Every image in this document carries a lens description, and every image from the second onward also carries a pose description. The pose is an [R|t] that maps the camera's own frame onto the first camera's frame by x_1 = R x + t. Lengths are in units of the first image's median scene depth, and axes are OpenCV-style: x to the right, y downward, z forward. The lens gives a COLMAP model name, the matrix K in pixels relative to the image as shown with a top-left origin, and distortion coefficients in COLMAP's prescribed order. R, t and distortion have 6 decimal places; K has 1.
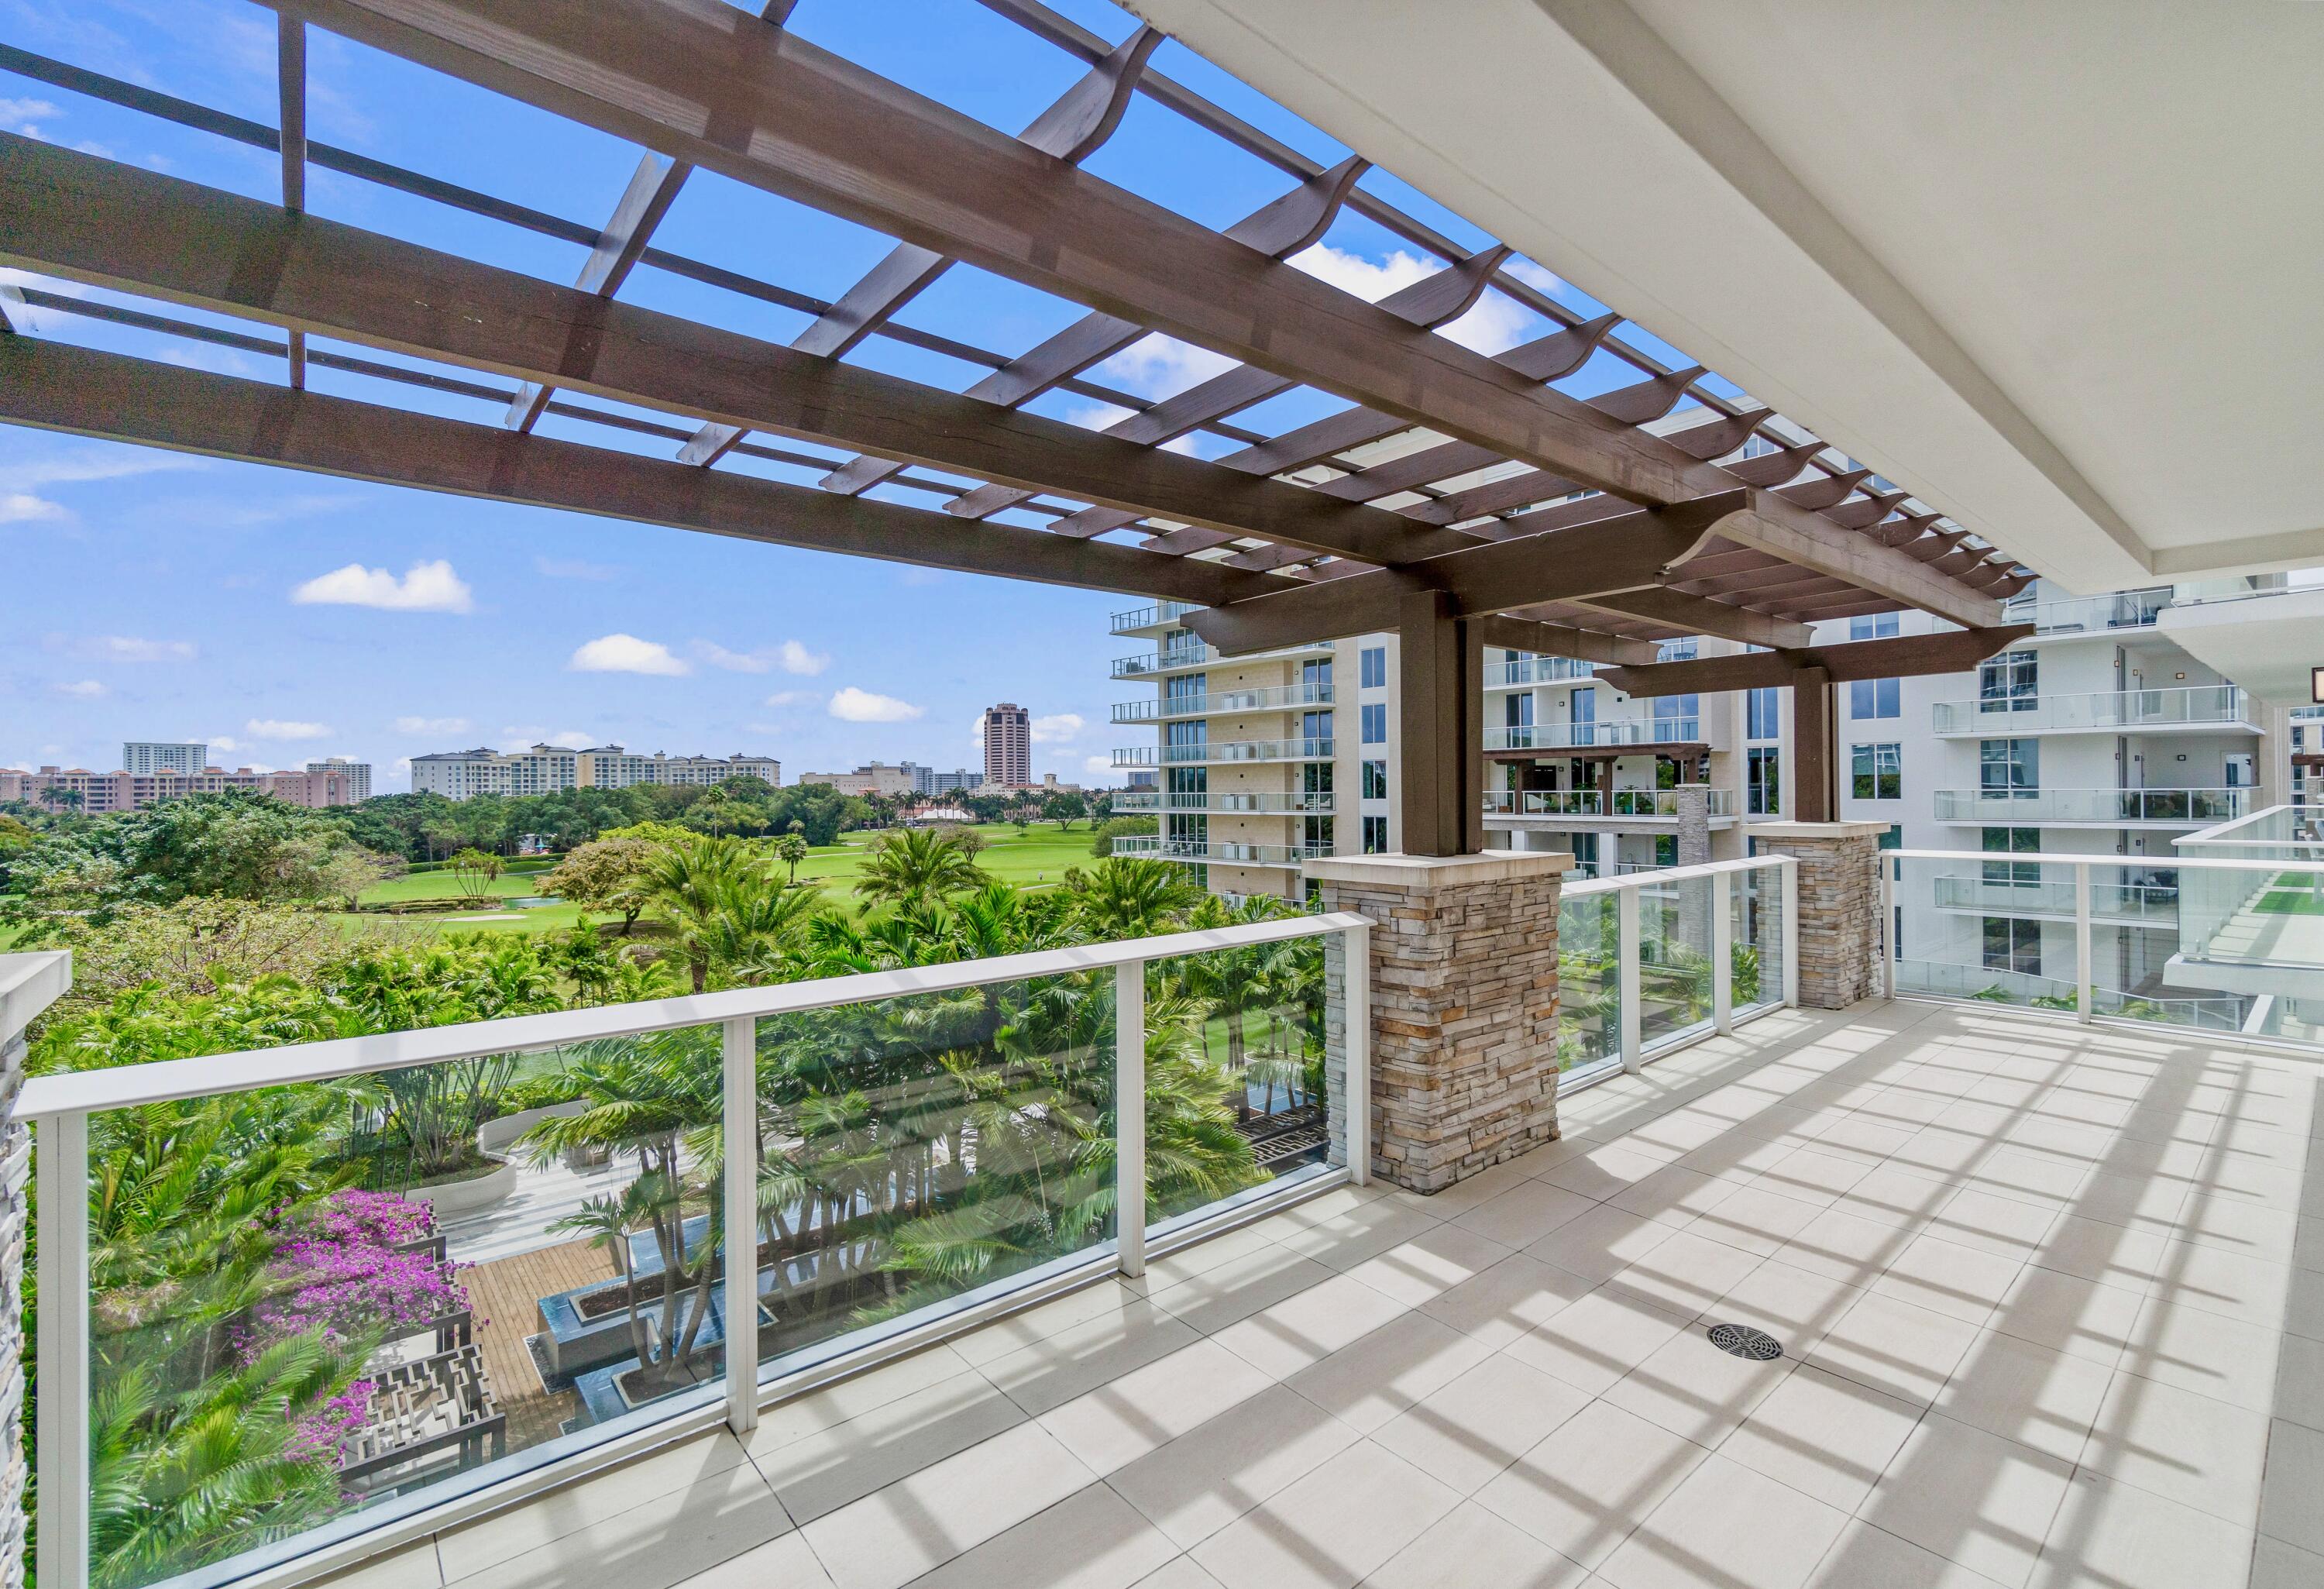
lens RADIAL K [[1016.0, 0, 1162.0], [0, 1016.0, 794.5], [0, 0, 1]] dist [-0.001275, 0.000186]
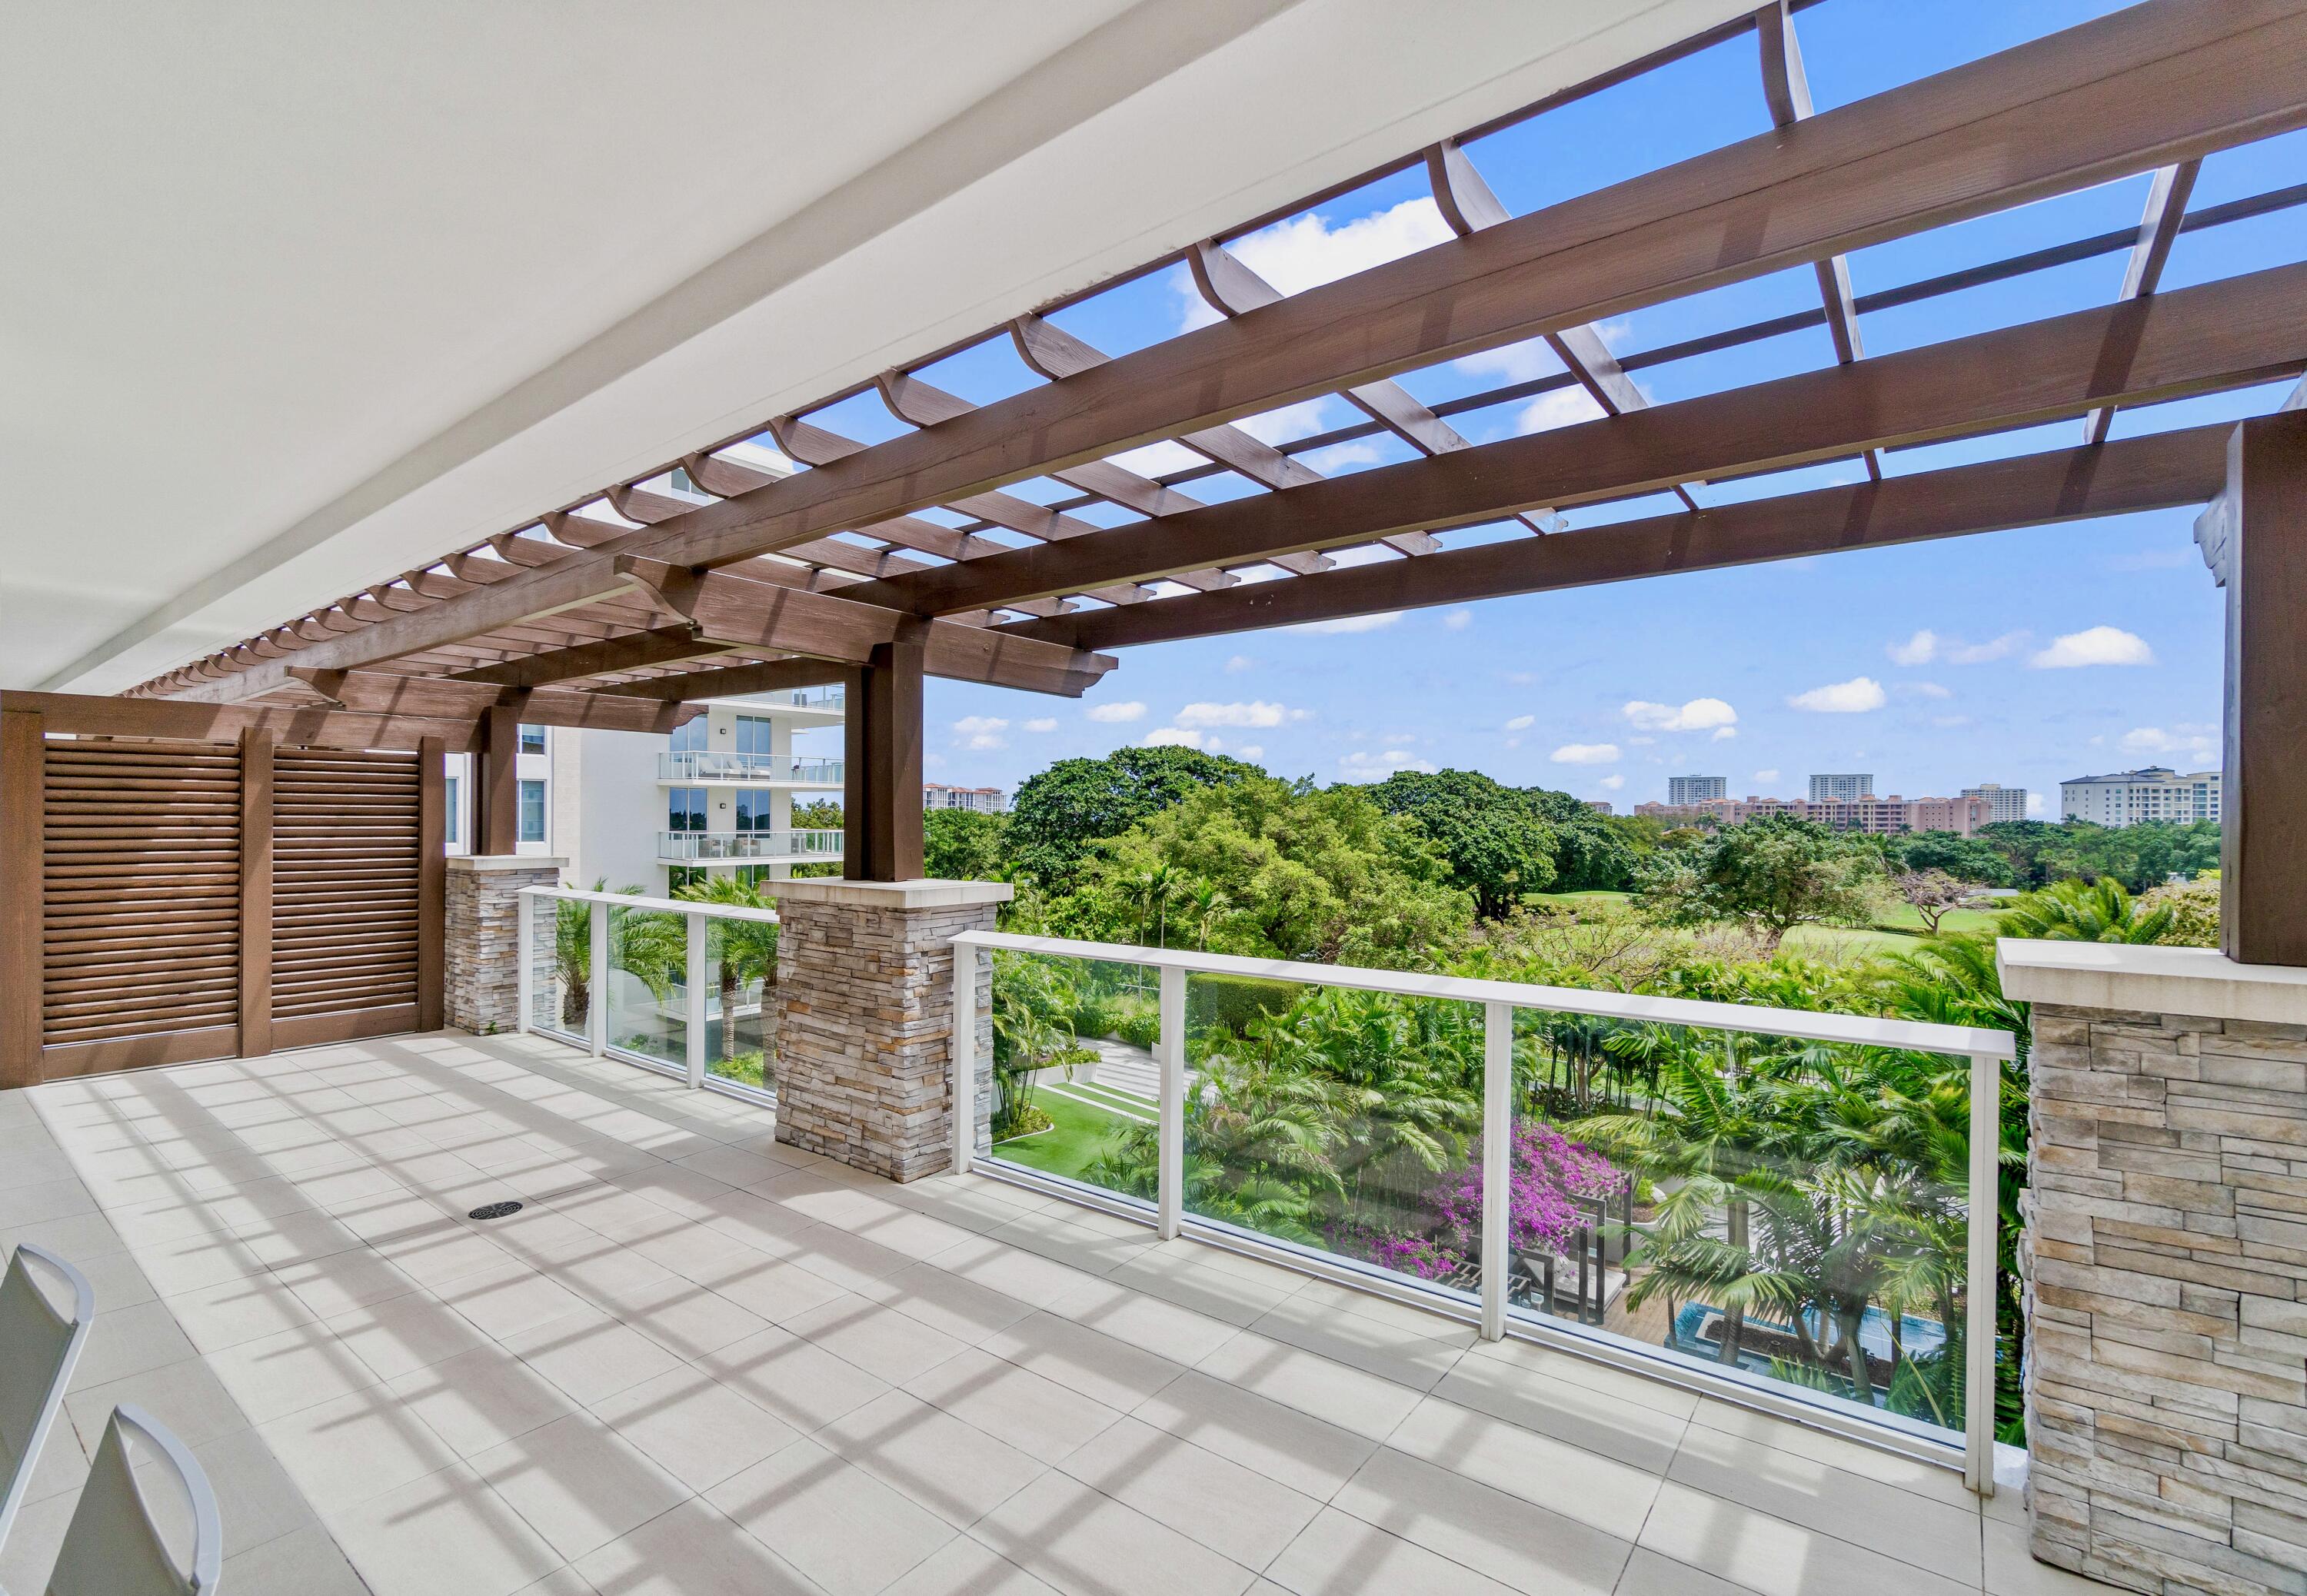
lens RADIAL K [[1037.0, 0, 1144.5], [0, 1037.0, 826.5], [0, 0, 1]] dist [0.002322, 0.000353]
pose [[0.197871, 0.013865, -0.980130, 1.542502], [-0.008304, 0.999888, 0.012468, -0.016353], [0.980193, 0.005671, 0.197964, 1.136975]]
